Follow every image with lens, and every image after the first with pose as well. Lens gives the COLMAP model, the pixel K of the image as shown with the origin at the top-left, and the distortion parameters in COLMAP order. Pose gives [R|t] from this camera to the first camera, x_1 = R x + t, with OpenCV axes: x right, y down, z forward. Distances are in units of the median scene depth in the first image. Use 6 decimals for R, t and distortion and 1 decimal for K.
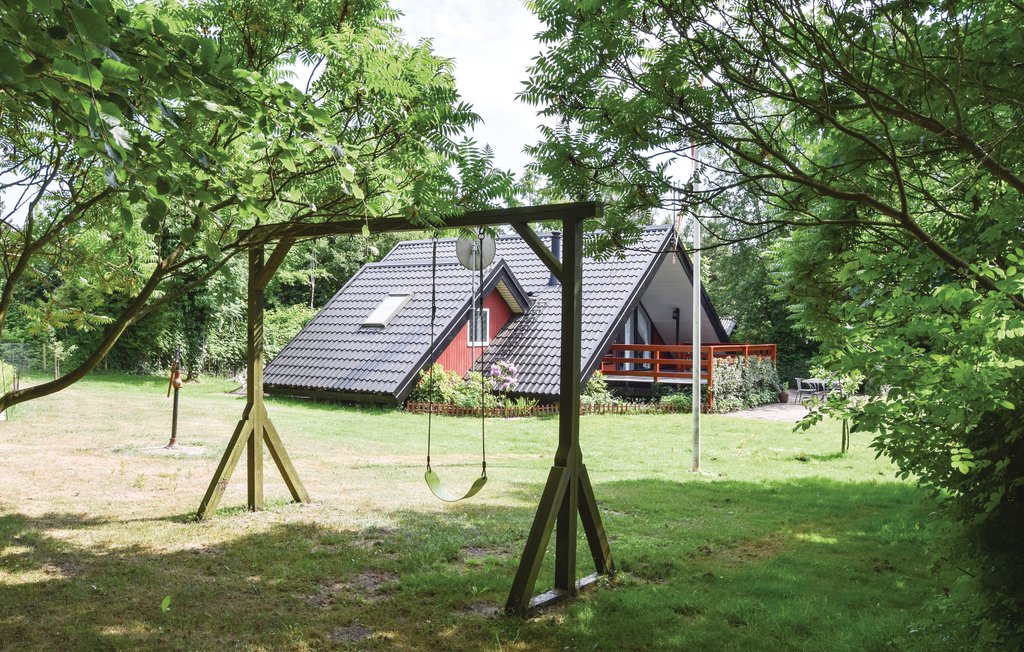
lens RADIAL K [[1082.1, 0, 512.0], [0, 1082.1, 326.0], [0, 0, 1]] dist [0.000428, 0.000810]
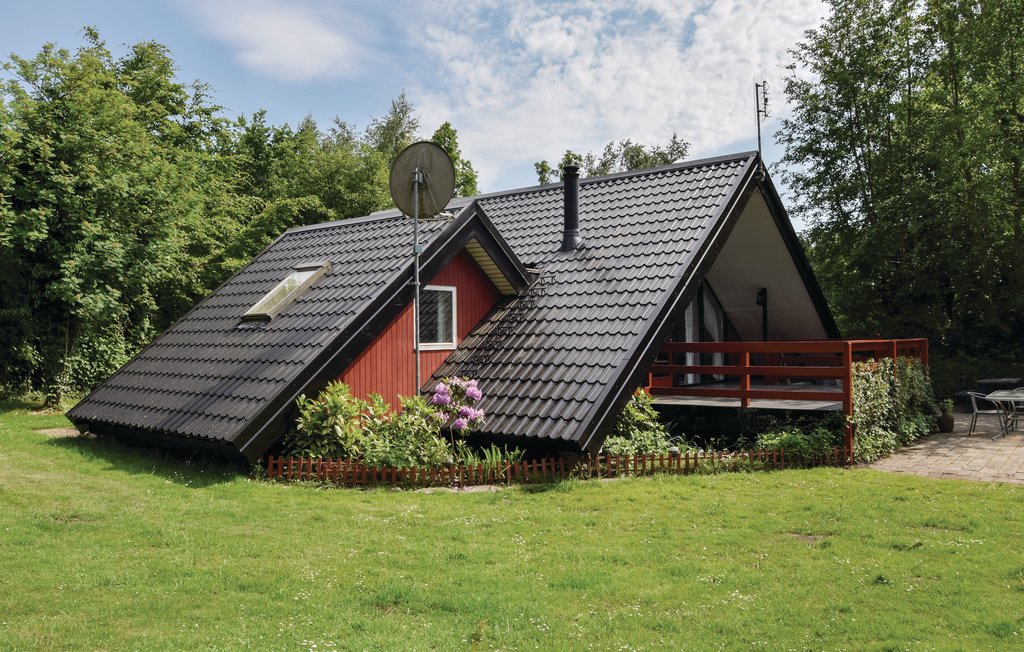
lens RADIAL K [[864.6, 0, 509.3], [0, 864.6, 301.2], [0, 0, 1]] dist [-0.052251, -0.004652]
pose [[0.996062, -0.023751, -0.085424, 0.050172], [0.019937, 0.998778, -0.045221, 0.014372], [0.086394, 0.043340, 0.995318, 0.542182]]
